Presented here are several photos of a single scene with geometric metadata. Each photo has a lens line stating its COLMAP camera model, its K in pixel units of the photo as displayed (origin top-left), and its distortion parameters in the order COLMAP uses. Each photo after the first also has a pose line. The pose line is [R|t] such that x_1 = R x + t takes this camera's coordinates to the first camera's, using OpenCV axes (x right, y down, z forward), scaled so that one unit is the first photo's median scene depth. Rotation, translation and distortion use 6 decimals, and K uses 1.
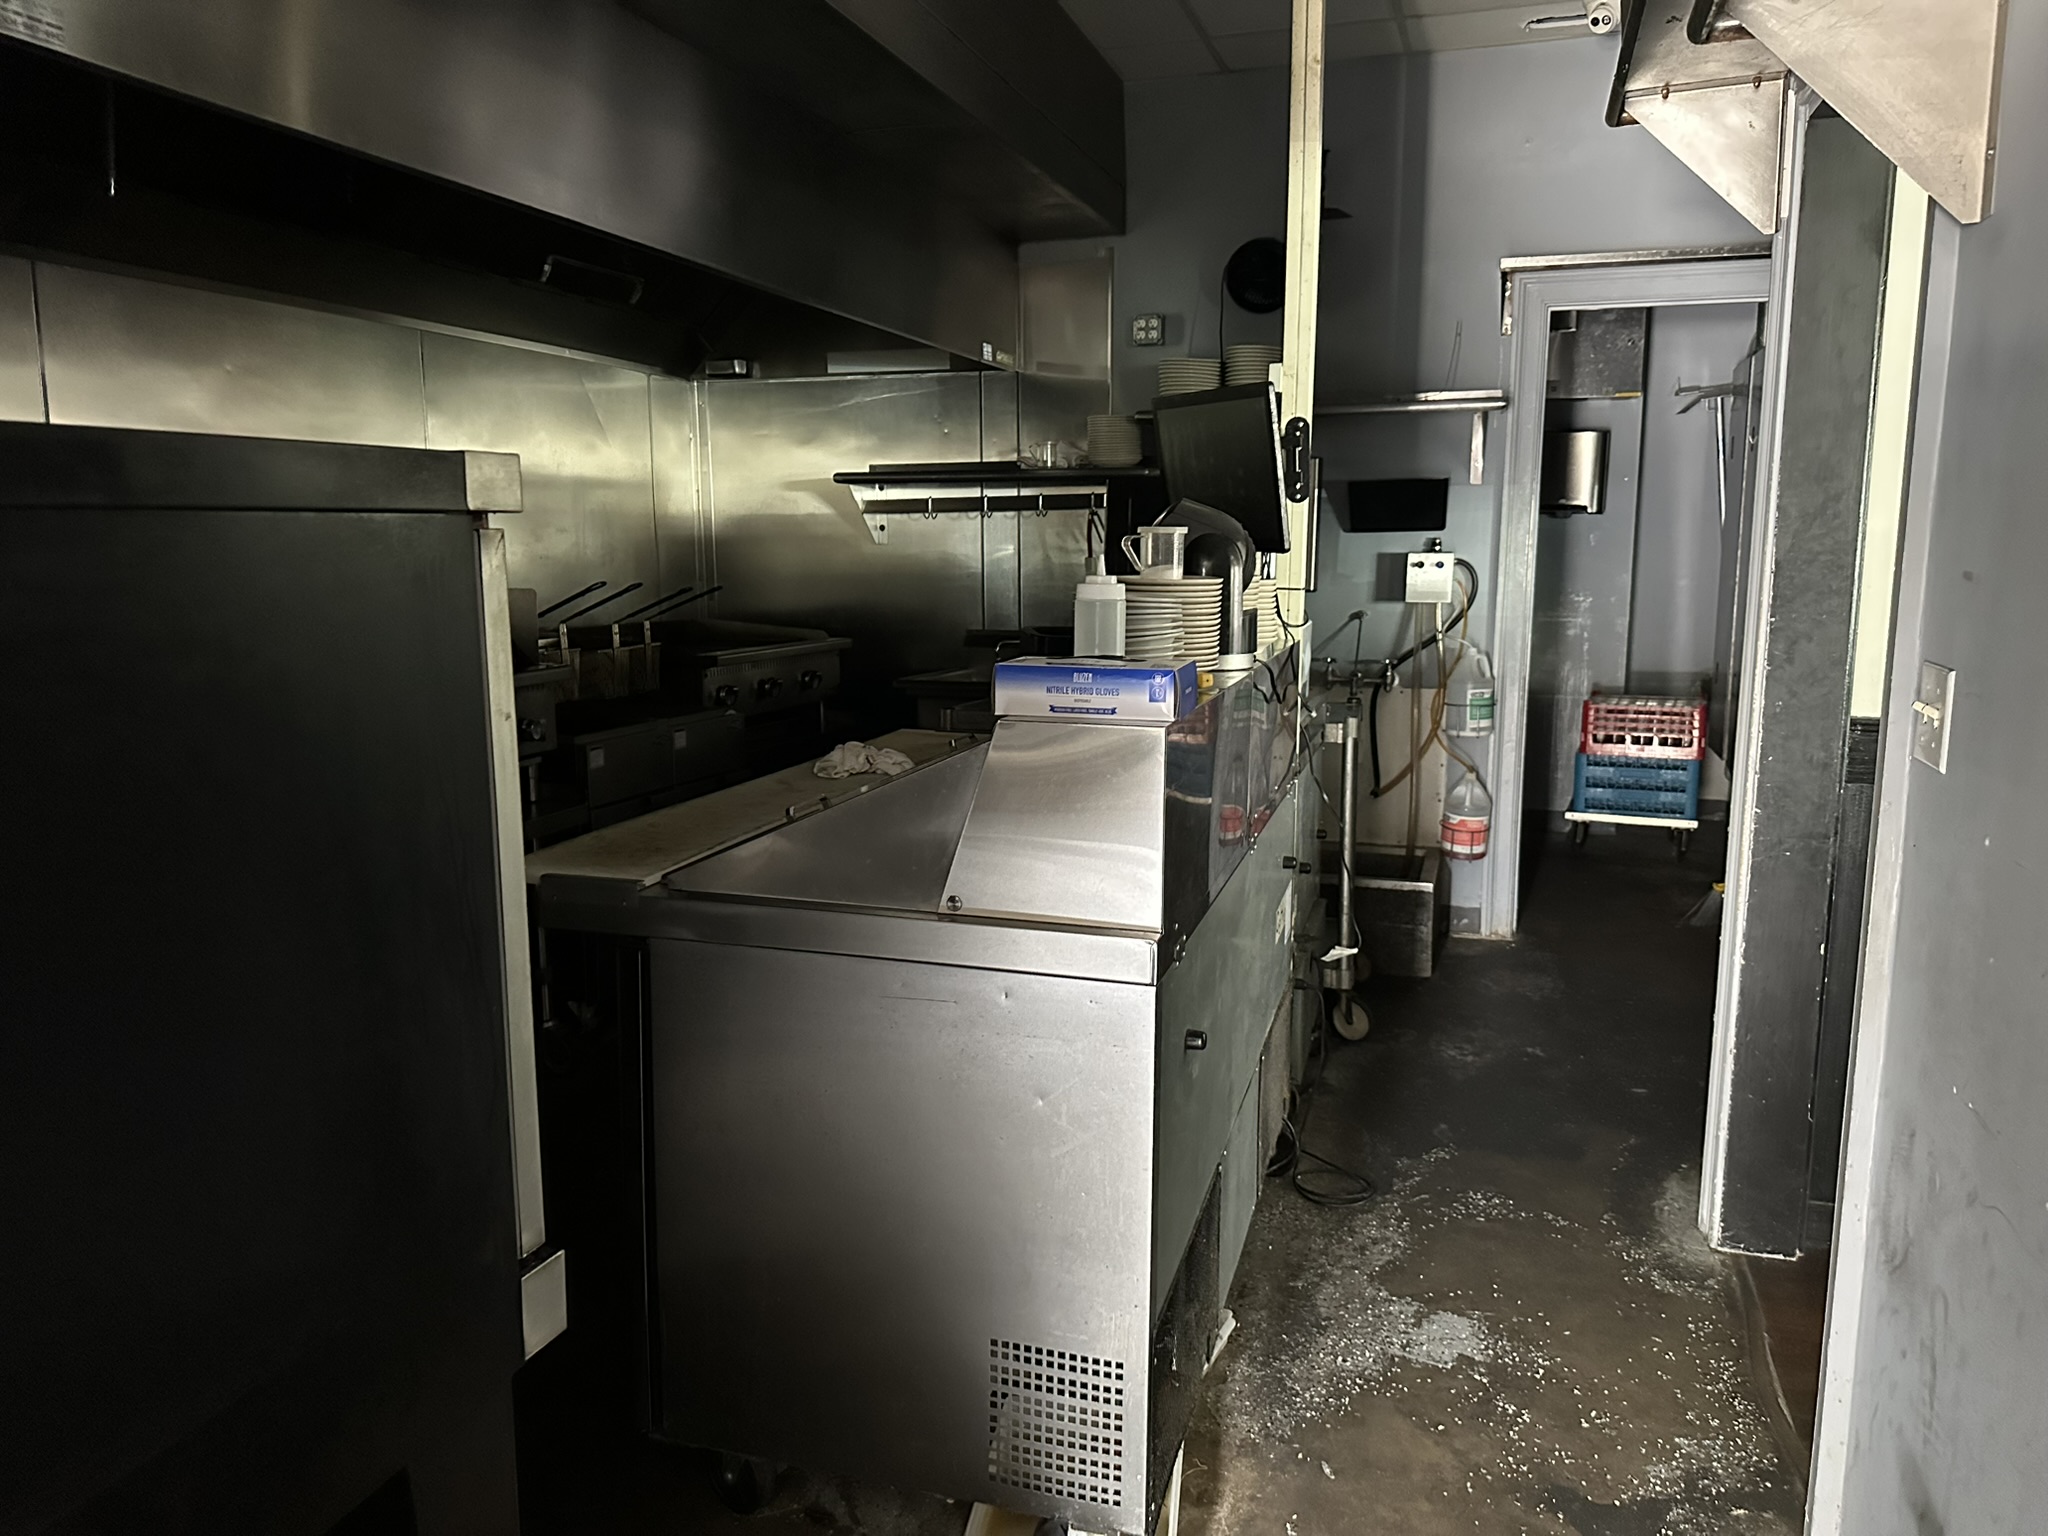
lens RADIAL K [[1444.8, 0, 1030.2], [0, 1444.8, 767.5], [0, 0, 1]] dist [0.035614, -0.047180]
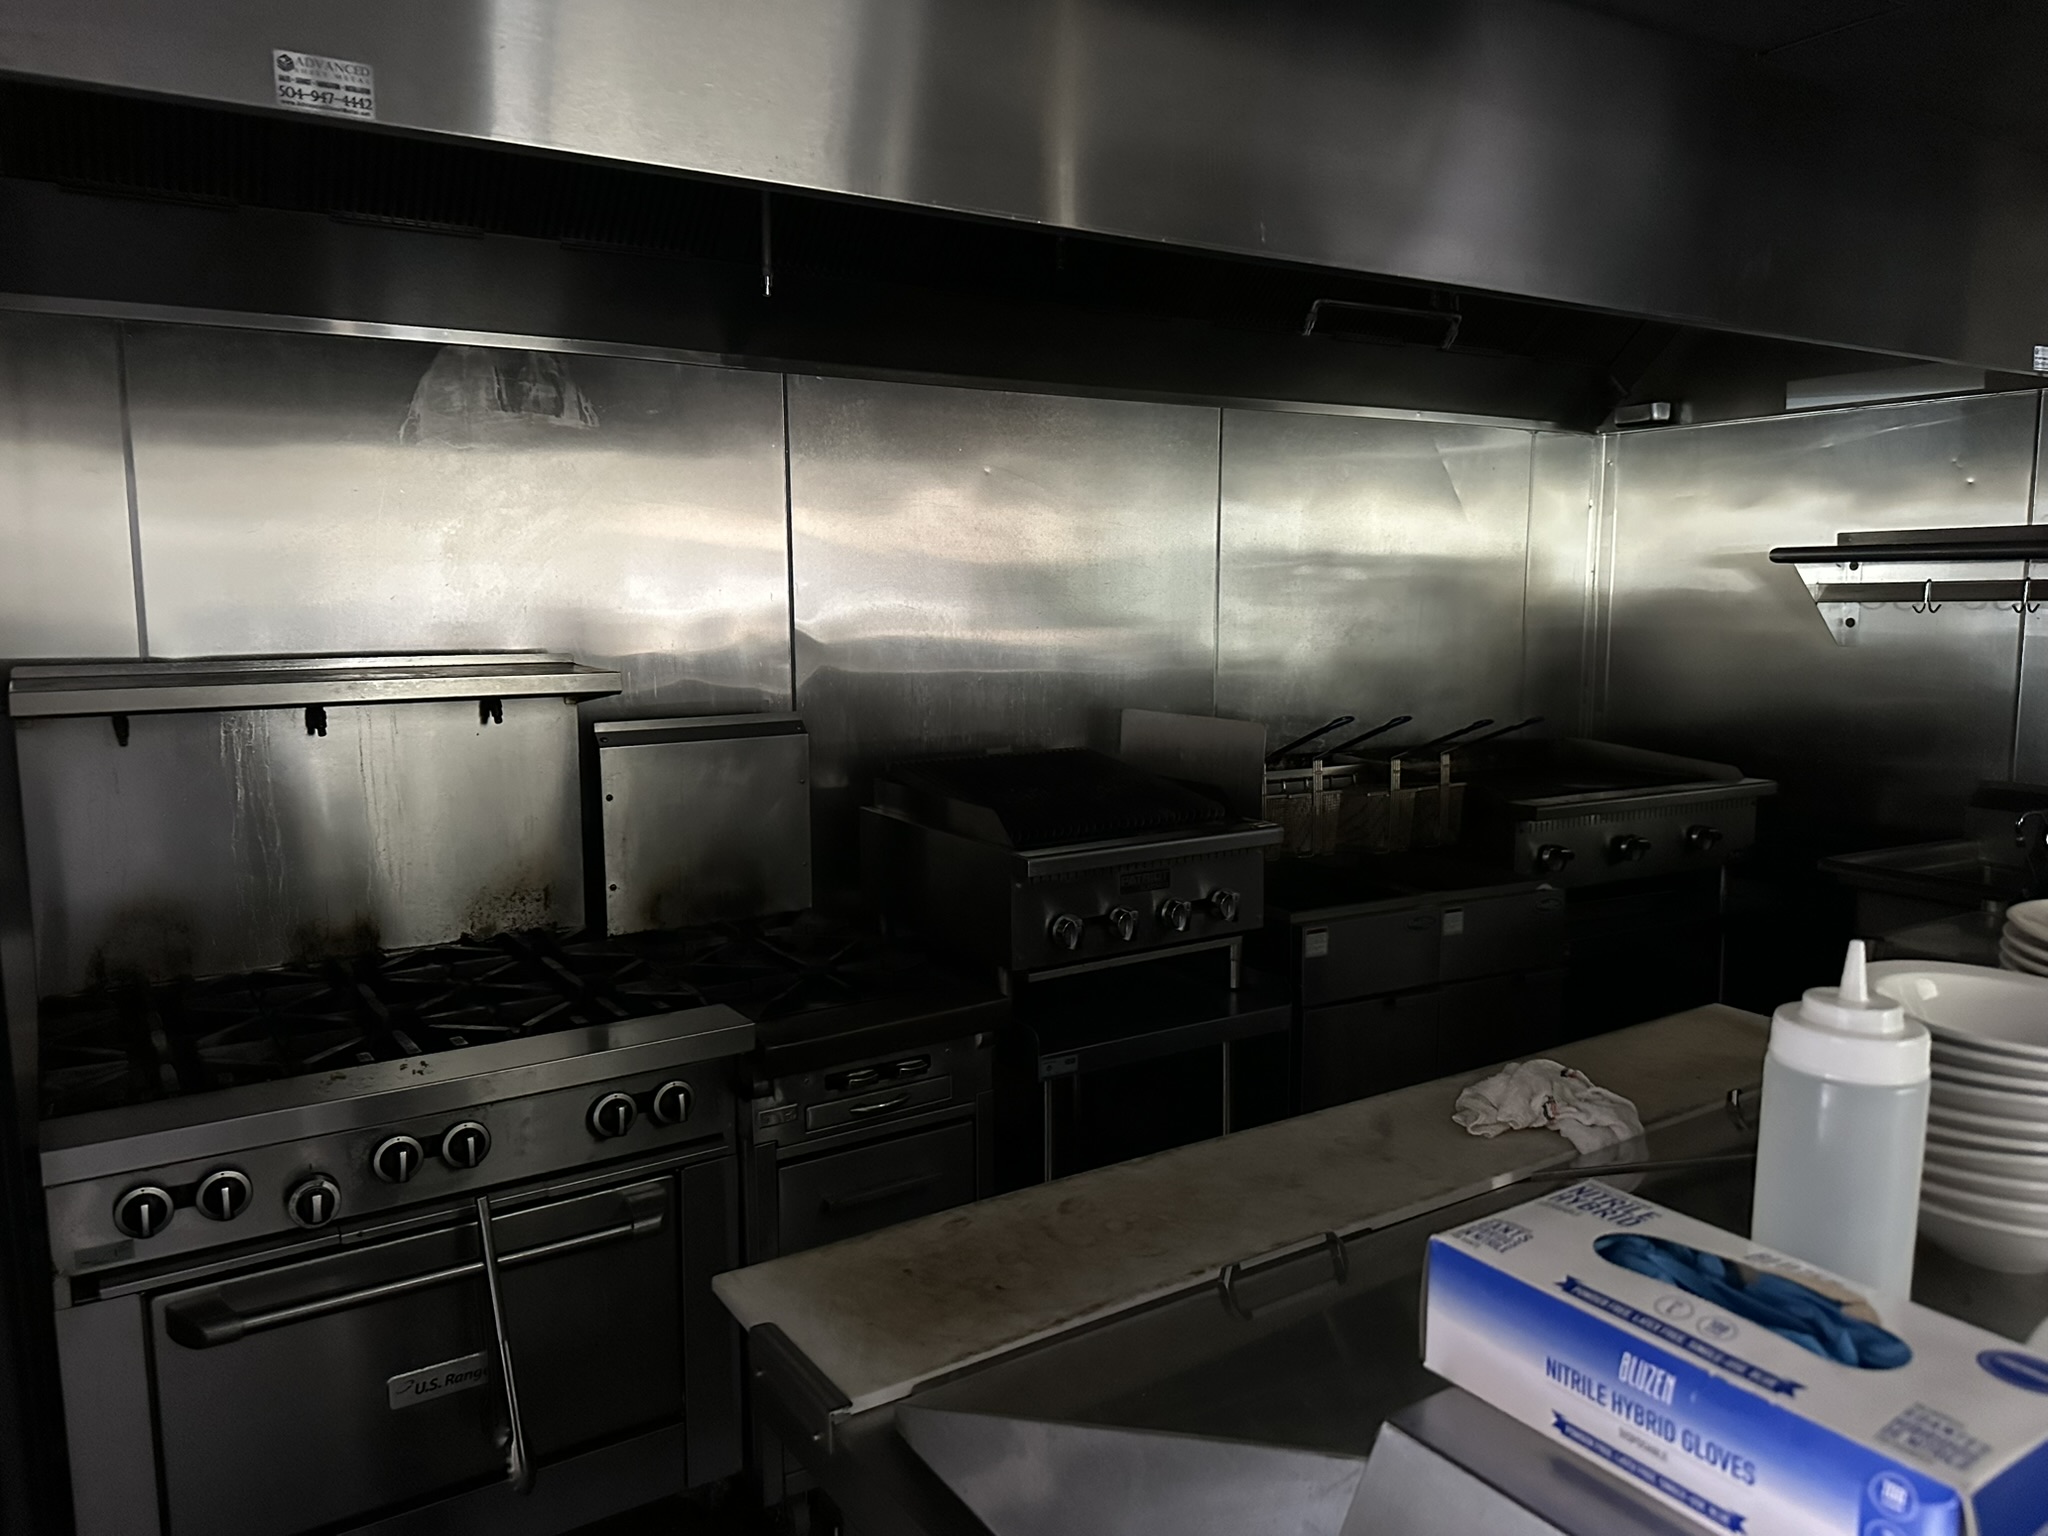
lens RADIAL K [[1441.4, 0, 1020.5], [0, 1441.4, 719.1], [0, 0, 1]] dist [0.034759, -0.051168]
pose [[0.765847, 0.058499, -0.640356, 0.042388], [-0.098832, 0.994729, -0.027328, -0.061555], [0.635382, 0.084217, 0.767592, 0.215884]]
